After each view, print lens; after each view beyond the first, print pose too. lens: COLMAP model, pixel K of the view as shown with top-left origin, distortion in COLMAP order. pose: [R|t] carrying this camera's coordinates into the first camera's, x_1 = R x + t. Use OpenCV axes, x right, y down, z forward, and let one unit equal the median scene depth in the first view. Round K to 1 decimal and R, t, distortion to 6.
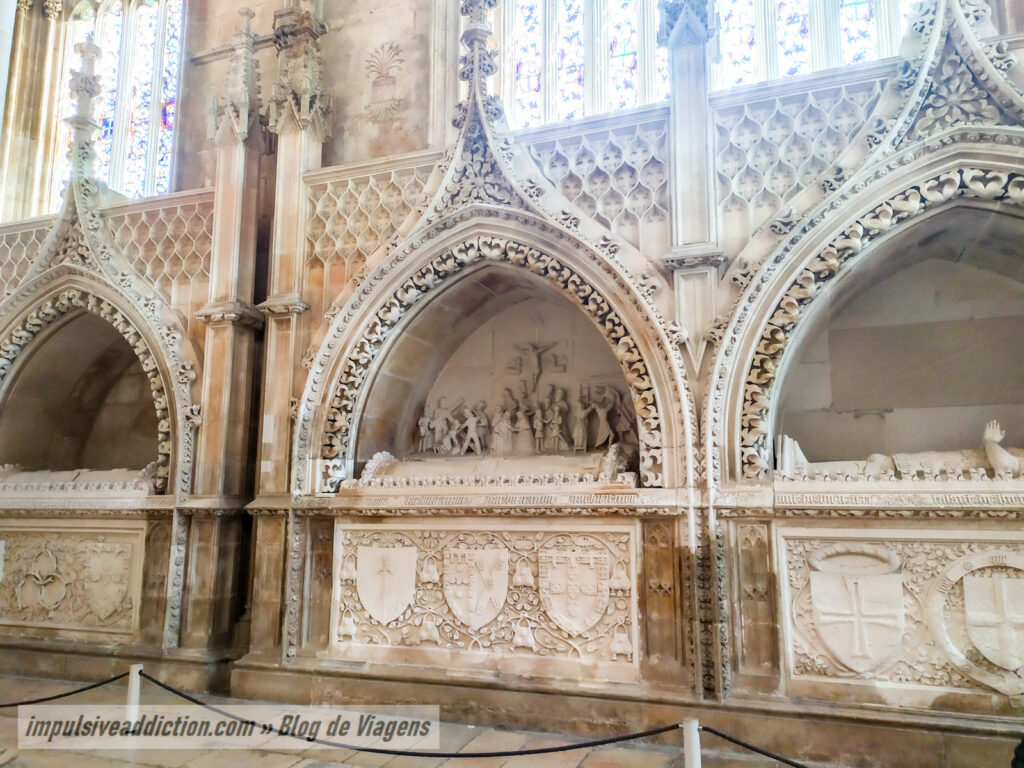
lens RADIAL K [[764.3, 0, 514.2], [0, 764.3, 381.5], [0, 0, 1]] dist [0.054844, -0.047566]
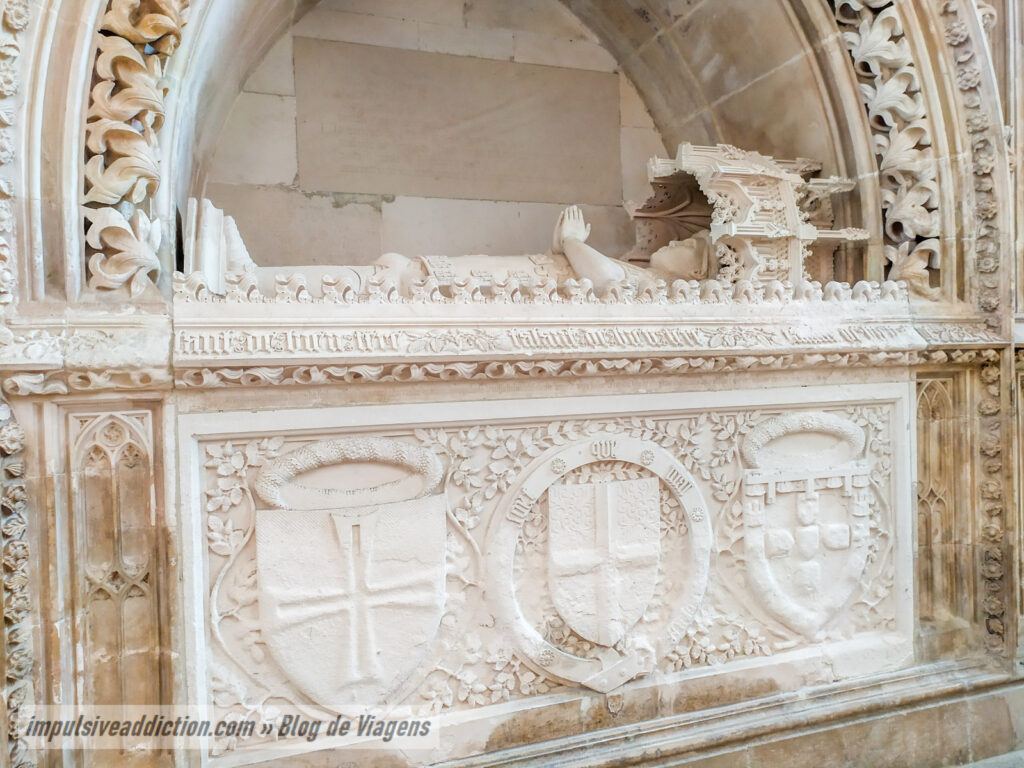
lens RADIAL K [[764.3, 0, 515.0], [0, 764.3, 382.3], [0, 0, 1]] dist [0.054844, -0.047566]
pose [[0.756097, -0.034933, 0.653527, 0.218047], [-0.075575, 0.987234, 0.140206, 0.106463], [-0.650082, -0.155399, 0.743804, 0.607390]]
